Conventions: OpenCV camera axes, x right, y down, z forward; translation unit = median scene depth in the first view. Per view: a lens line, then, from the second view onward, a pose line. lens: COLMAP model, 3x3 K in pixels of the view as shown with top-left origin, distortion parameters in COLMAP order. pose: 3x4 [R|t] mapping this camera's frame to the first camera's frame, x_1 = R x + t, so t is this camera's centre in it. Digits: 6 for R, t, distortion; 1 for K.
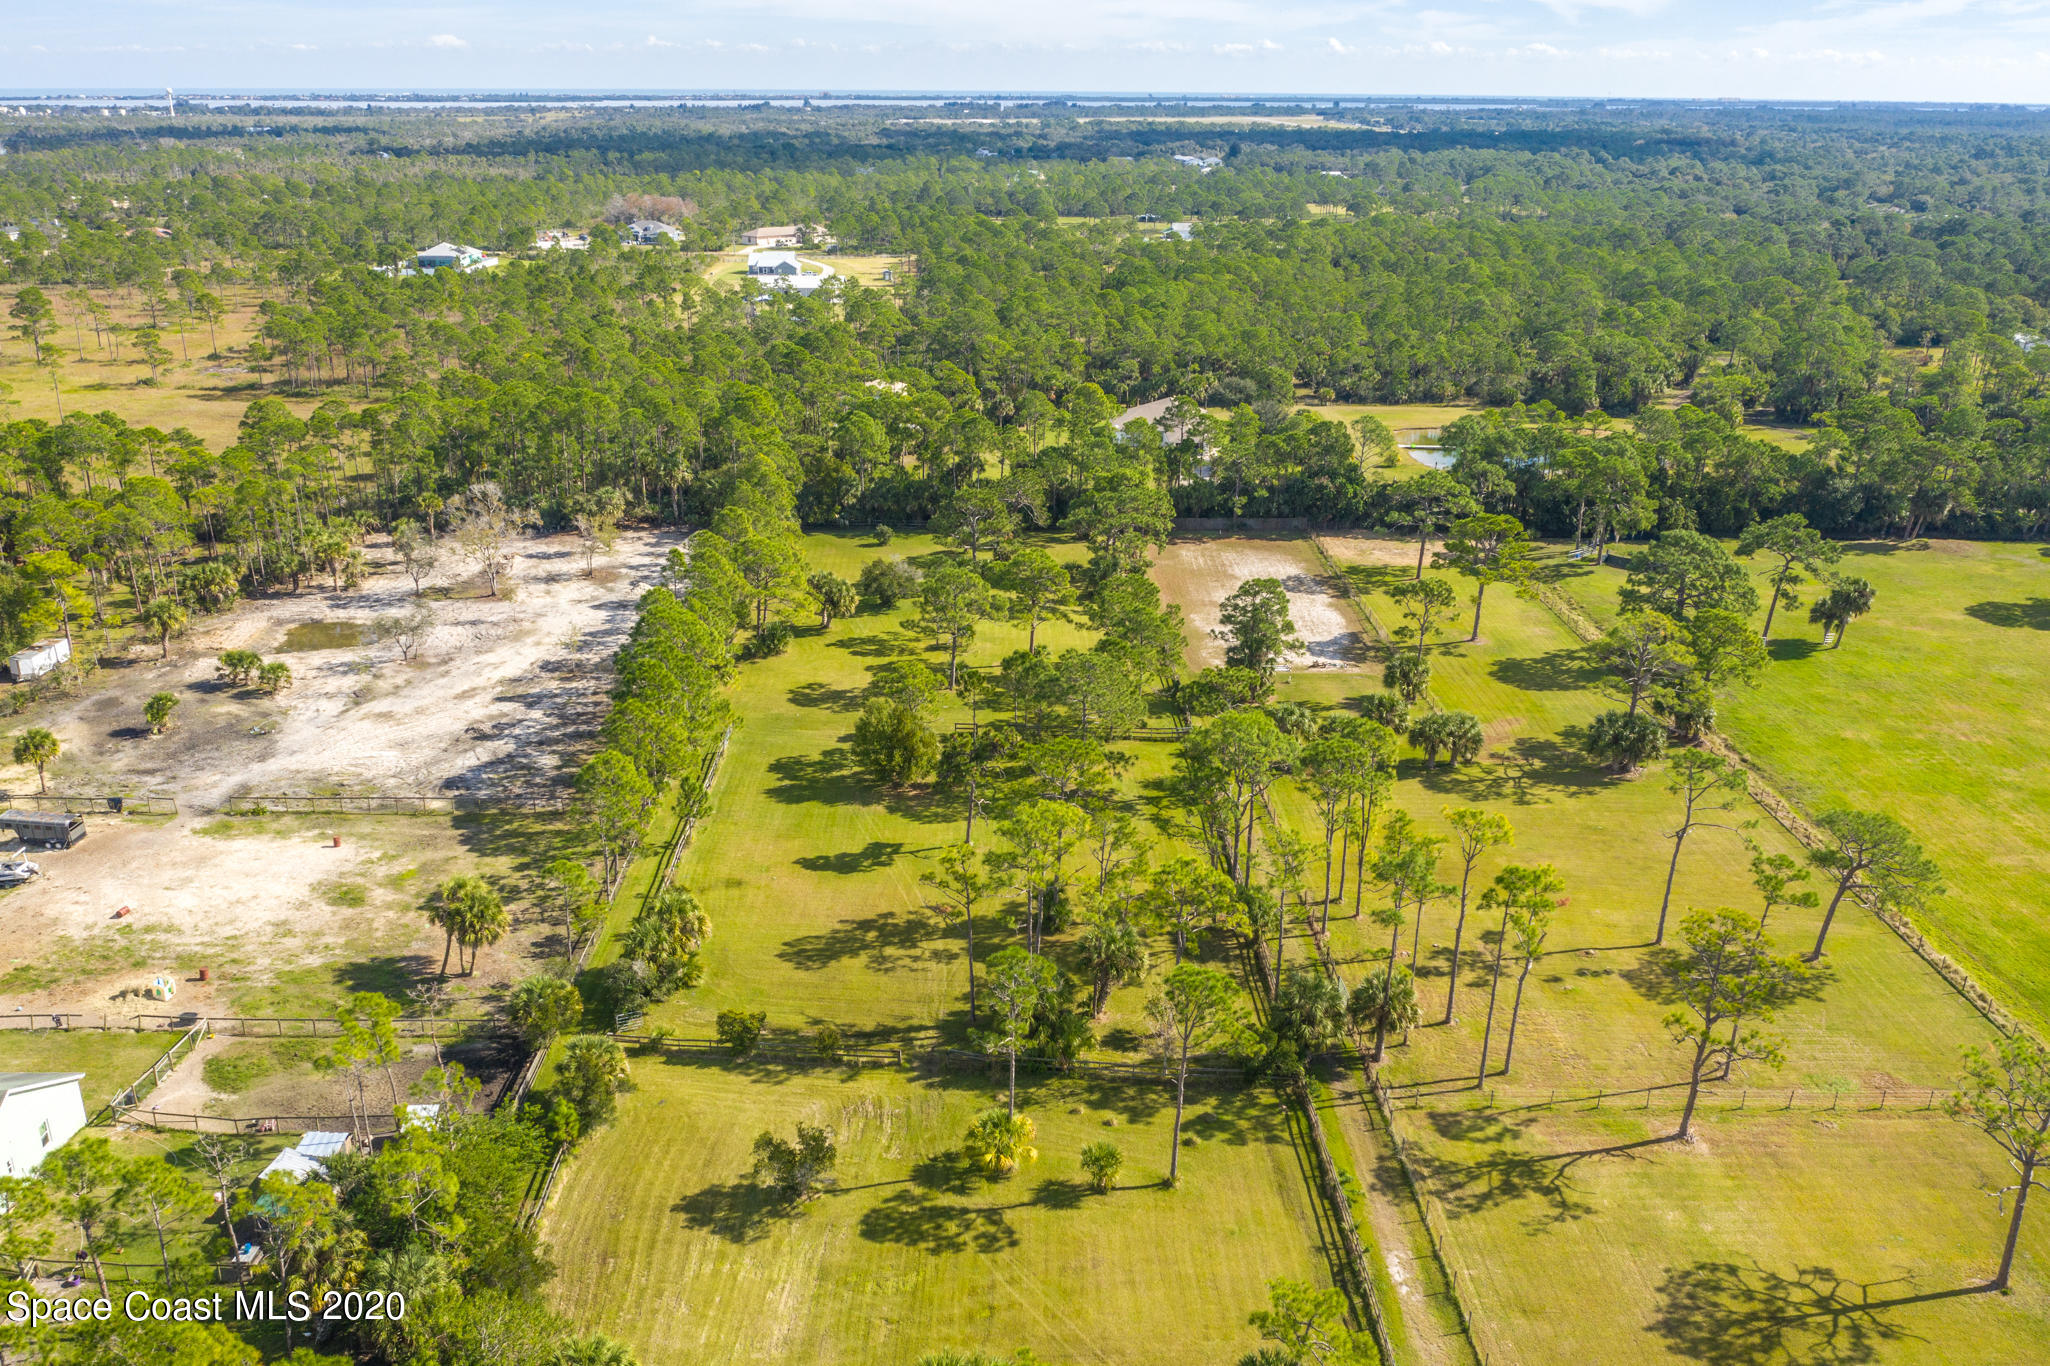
lens RADIAL K [[1650.6, 0, 1018.4], [0, 1650.6, 701.2], [0, 0, 1]] dist [-0.016036, 0.001848]
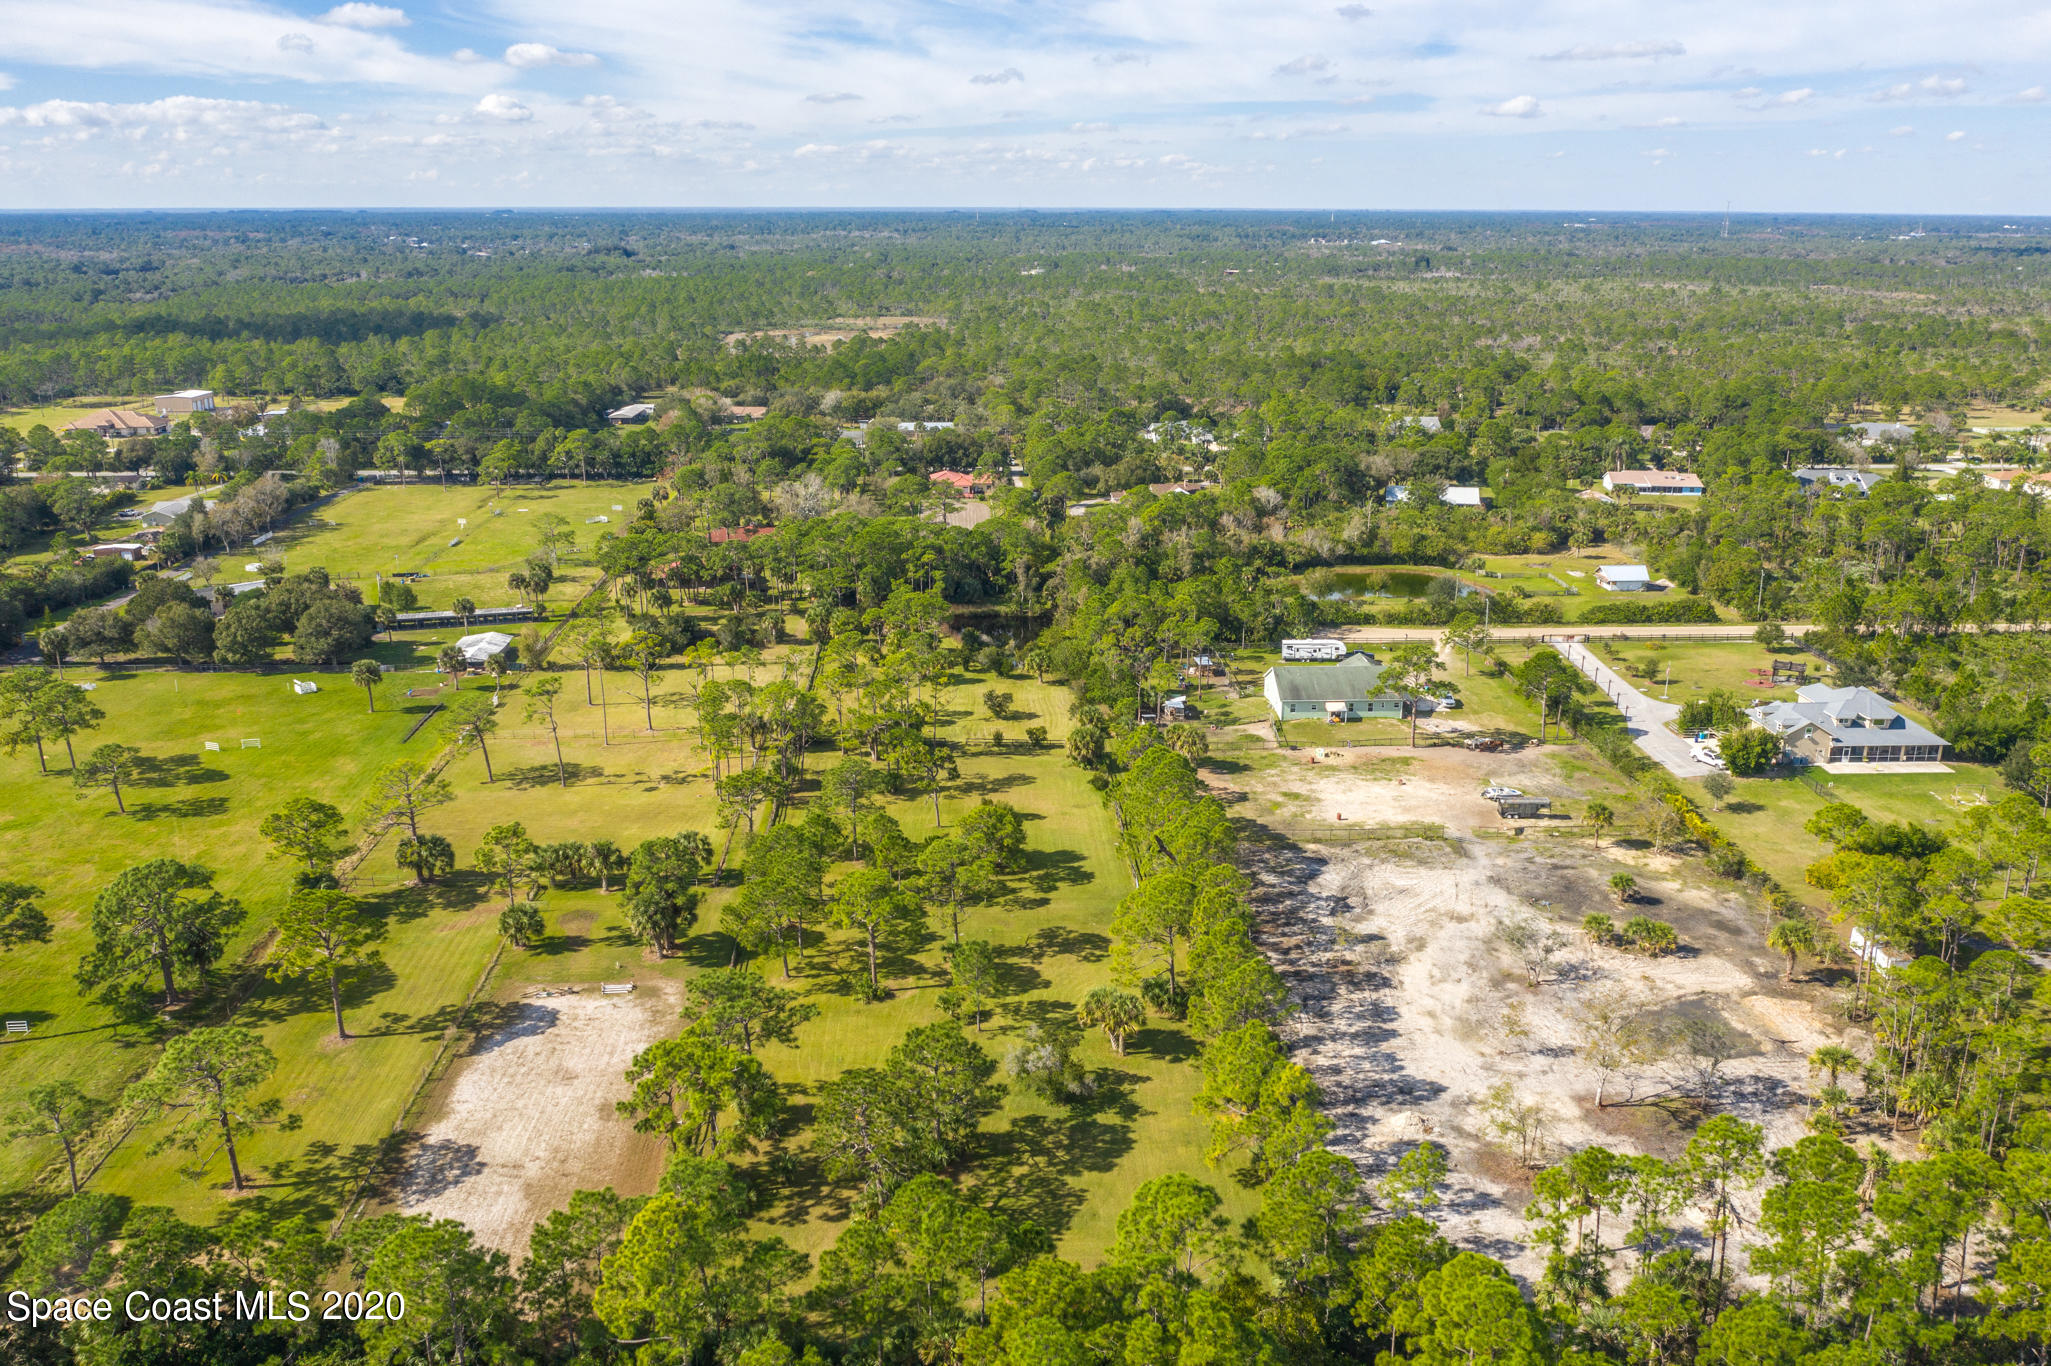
lens RADIAL K [[1639.6, 0, 1018.6], [0, 1639.6, 684.8], [0, 0, 1]] dist [-0.018827, 0.005278]
pose [[-0.999571, 0.000379, -0.029282, -0.036545], [-0.017380, 0.797092, 0.603608, -0.568839], [0.023569, 0.603858, -0.796743, 1.288187]]
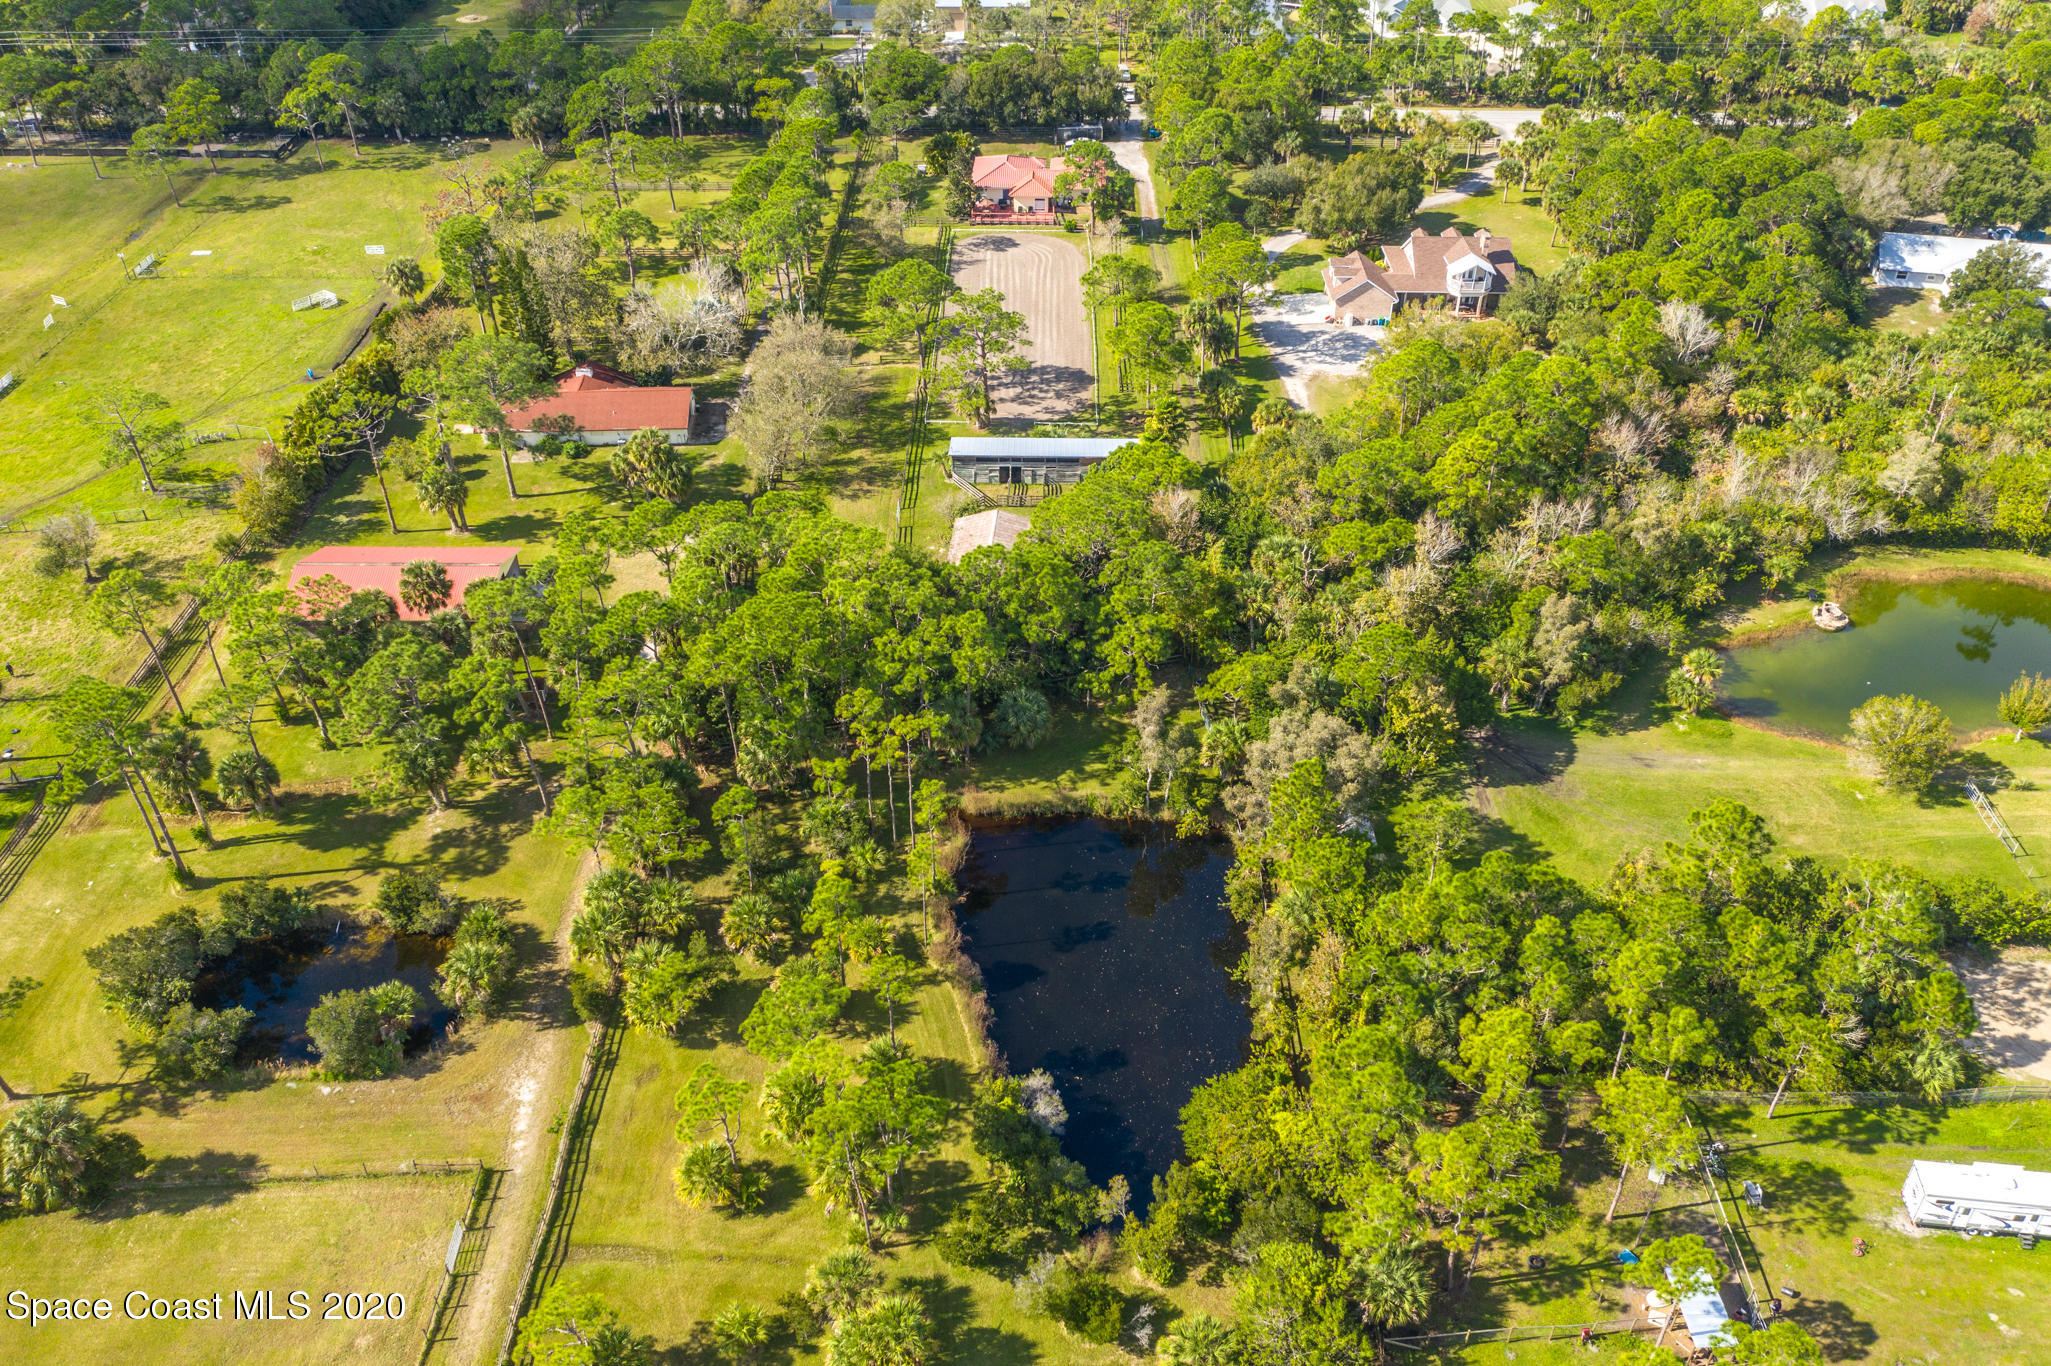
lens RADIAL K [[1615.6, 0, 1019.8], [0, 1615.6, 697.6], [0, 0, 1]] dist [-0.017938, 0.005589]
pose [[-0.999412, -0.023954, 0.024536, -0.049649], [0.007756, 0.539072, 0.842224, -0.260394], [-0.033401, 0.841919, -0.538569, 0.403094]]
